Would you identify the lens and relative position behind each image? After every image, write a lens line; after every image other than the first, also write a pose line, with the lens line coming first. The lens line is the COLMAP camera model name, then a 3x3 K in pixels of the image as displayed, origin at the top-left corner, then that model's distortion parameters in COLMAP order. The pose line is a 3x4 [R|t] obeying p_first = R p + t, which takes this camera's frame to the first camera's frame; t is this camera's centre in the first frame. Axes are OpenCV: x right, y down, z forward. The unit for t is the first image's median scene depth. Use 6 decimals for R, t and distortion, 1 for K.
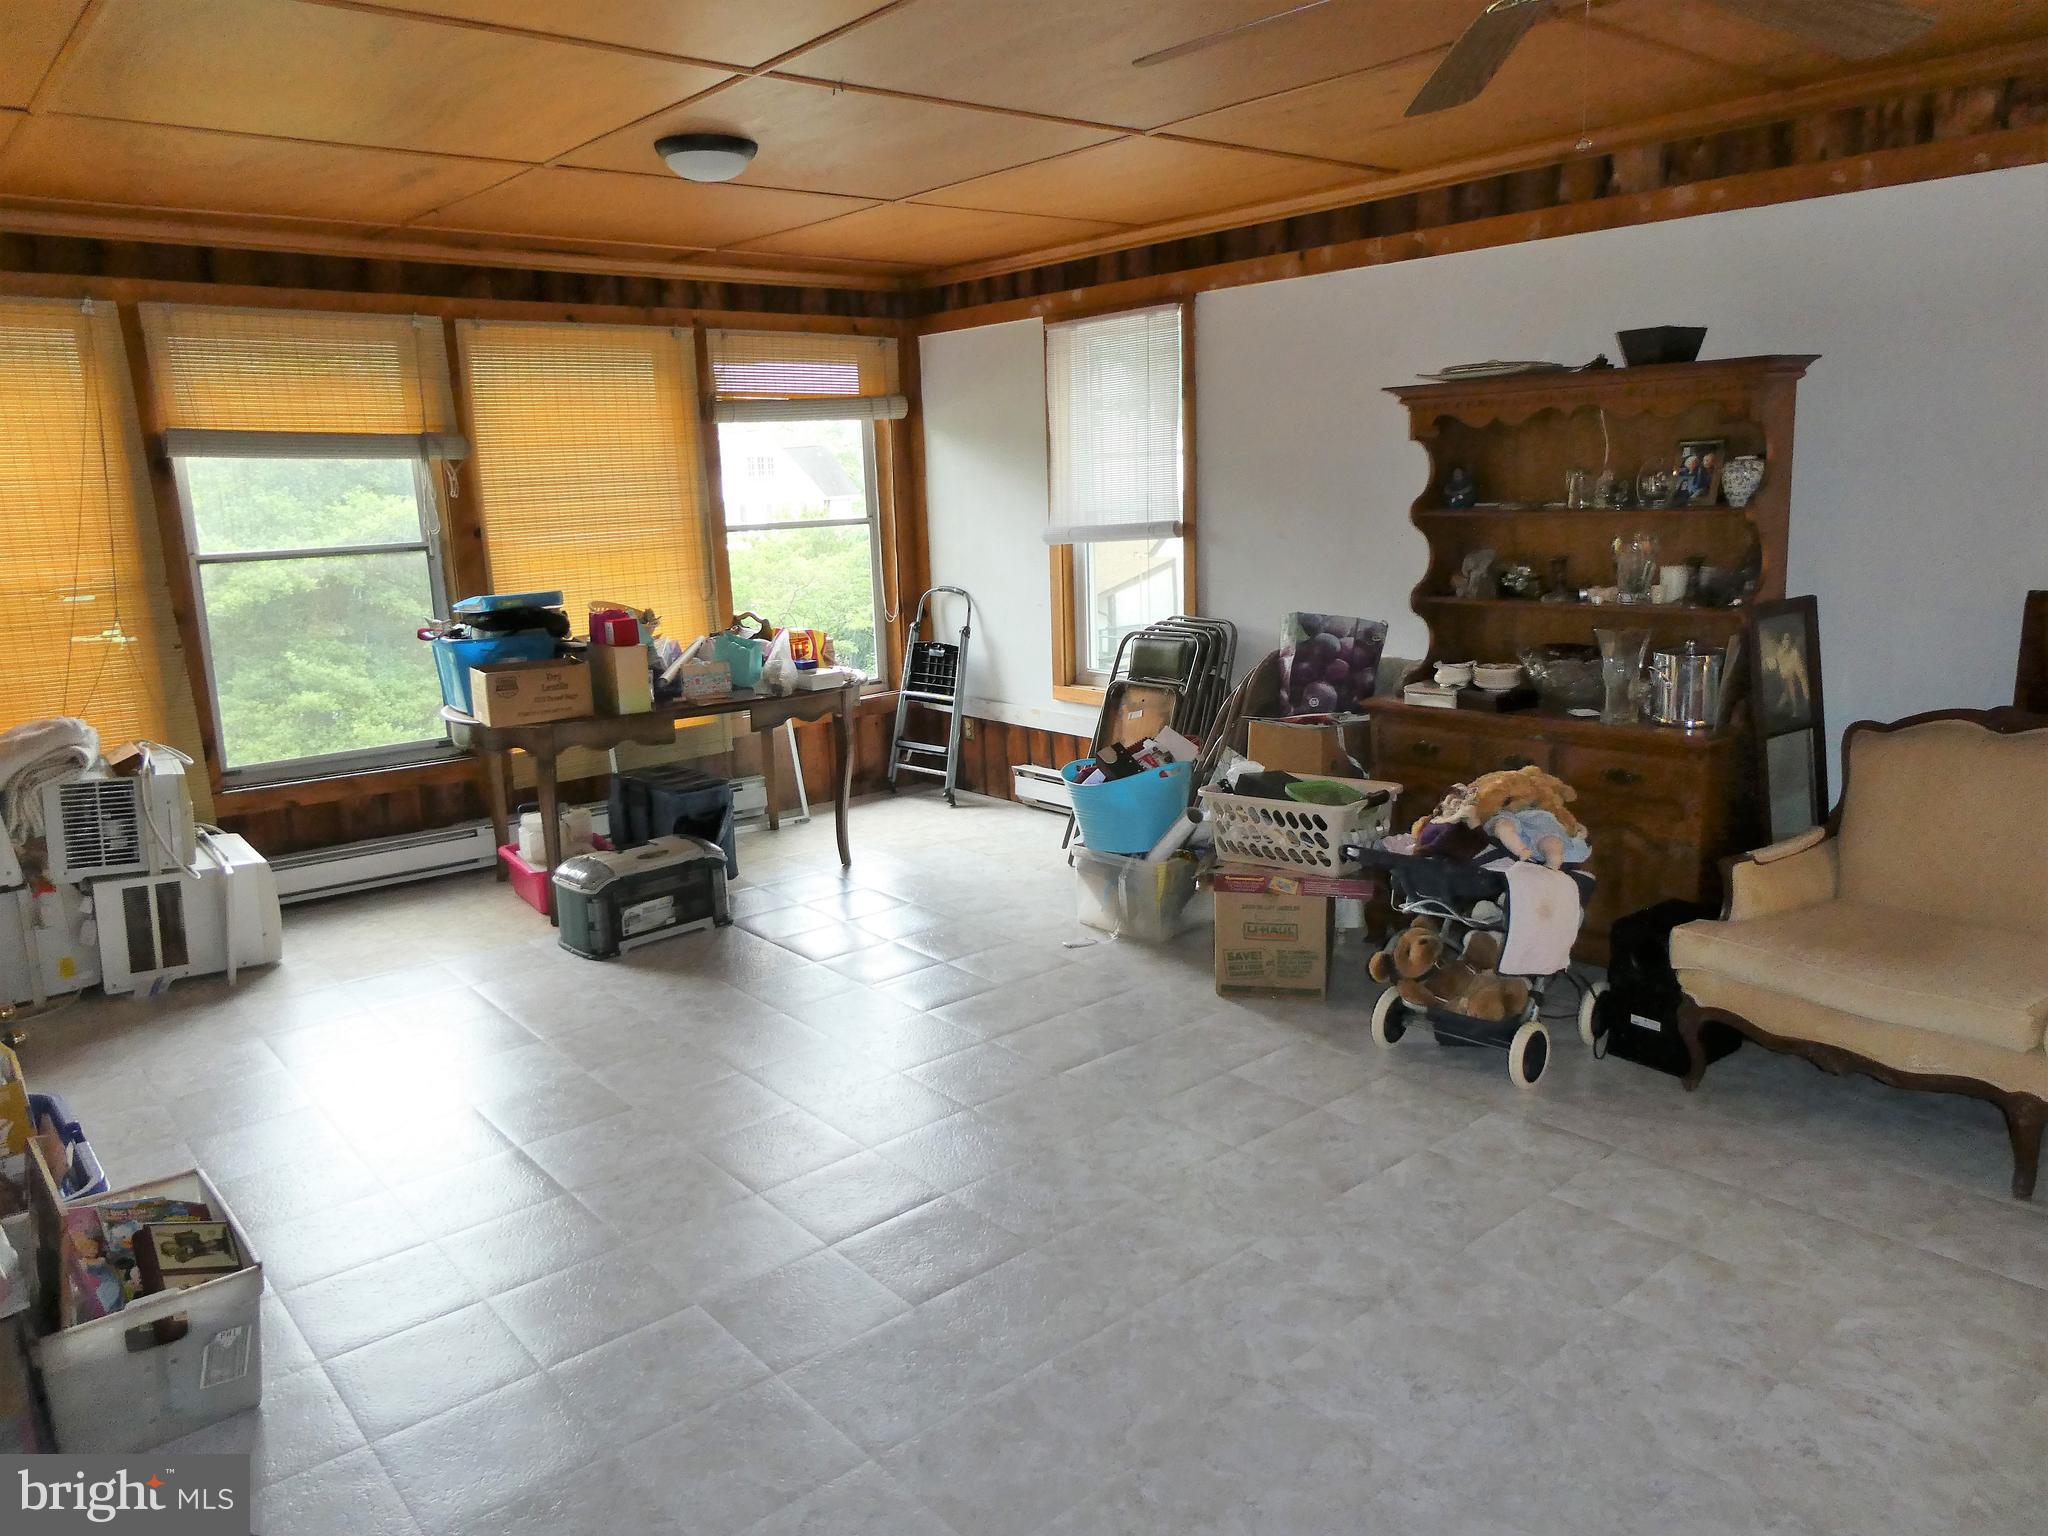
lens RADIAL K [[1454.9, 0, 1028.9], [0, 1454.9, 764.3], [0, 0, 1]] dist [-0.010940, 0.008479]
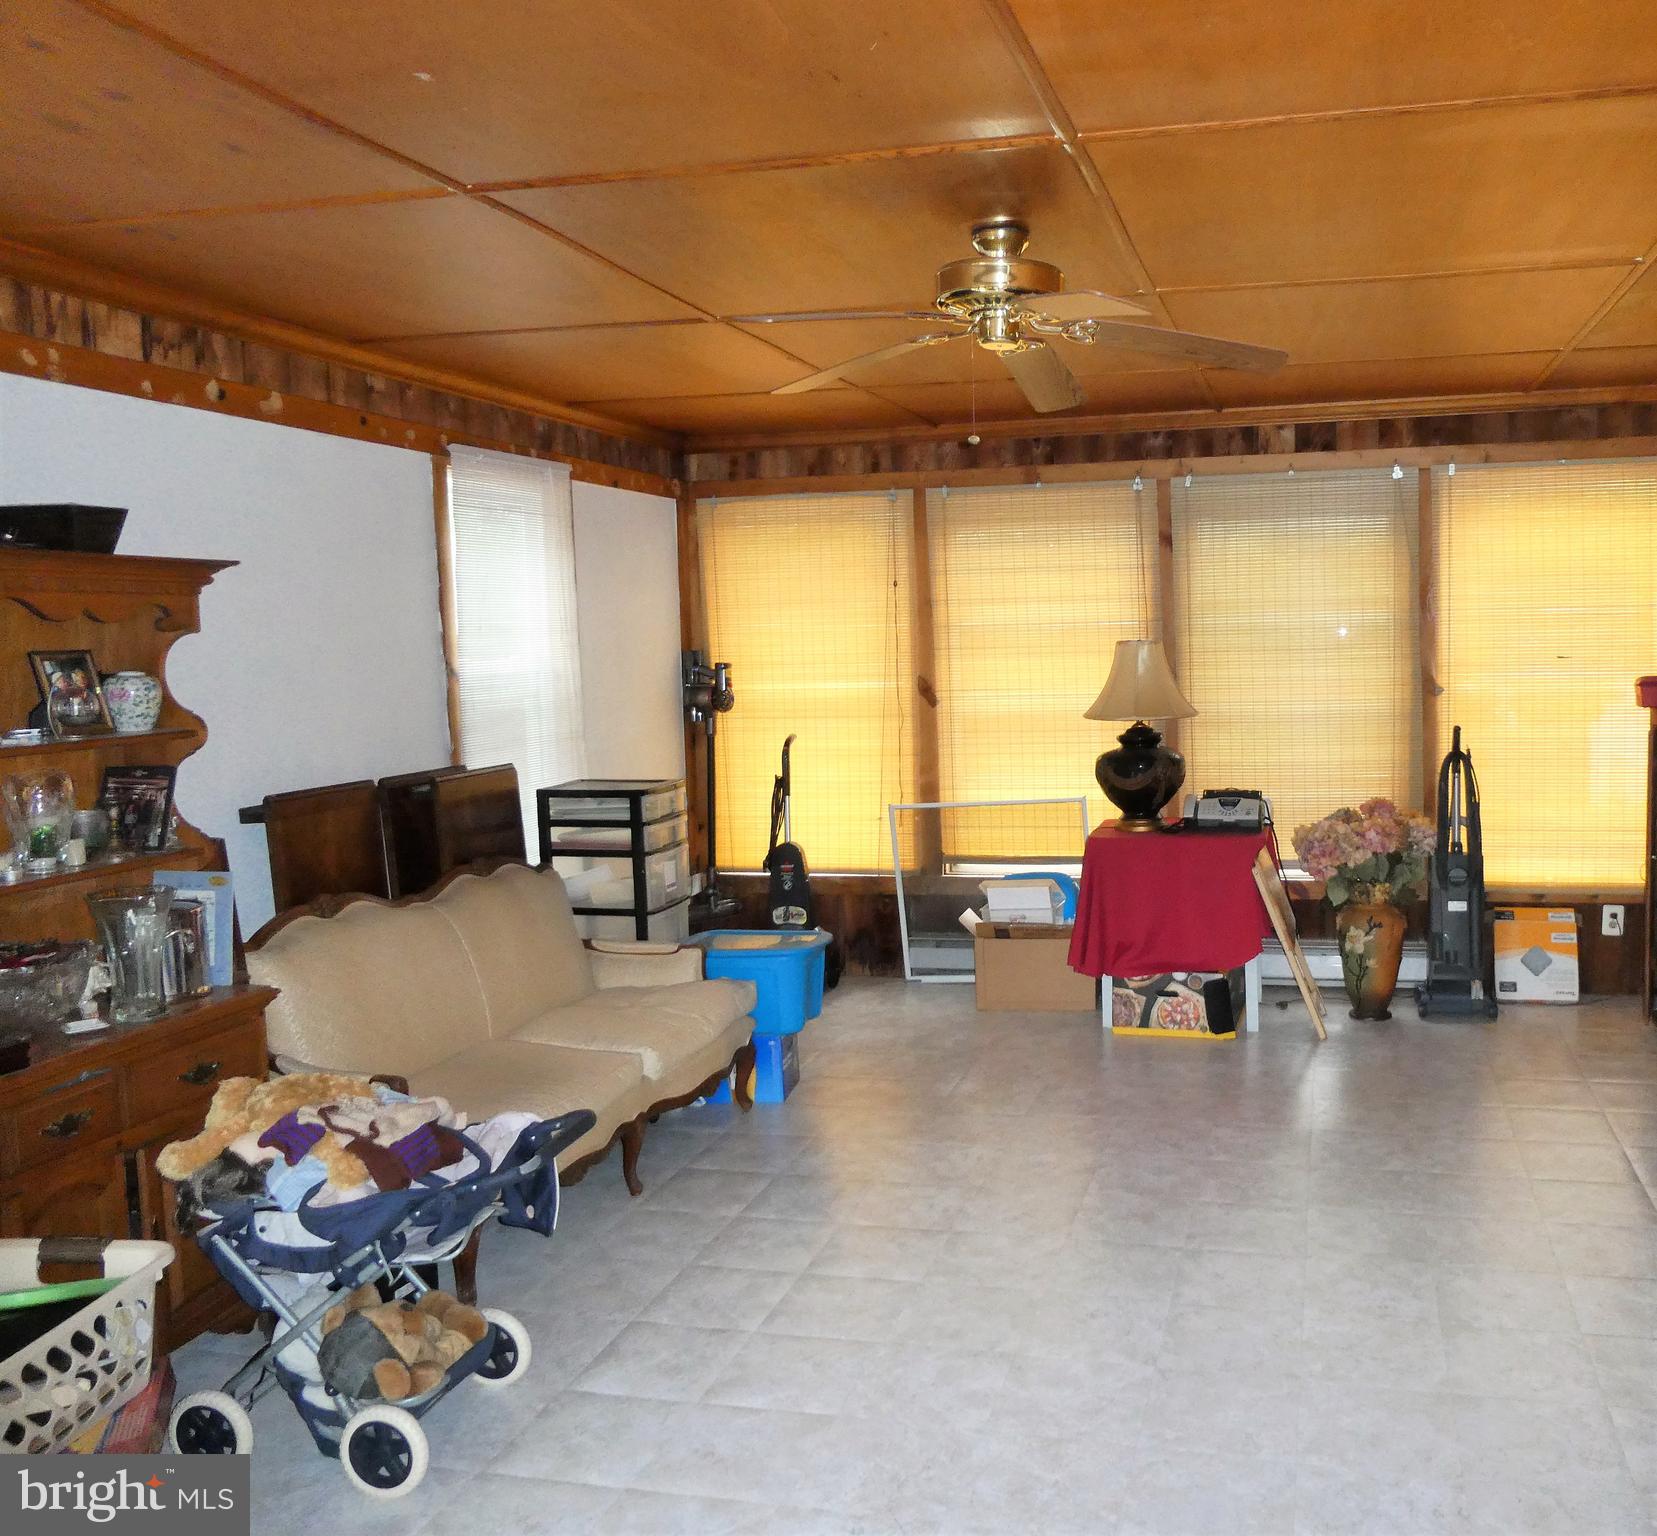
lens RADIAL K [[1891.3, 0, 830.0], [0, 1891.3, 770.8], [0, 0, 1]] dist [-0.022008, 0.000000]
pose [[-0.629304, -0.002890, 0.777154, -0.710333], [0.197515, 0.966563, 0.163533, -0.297866], [-0.751641, 0.256411, -0.607691, 1.608923]]
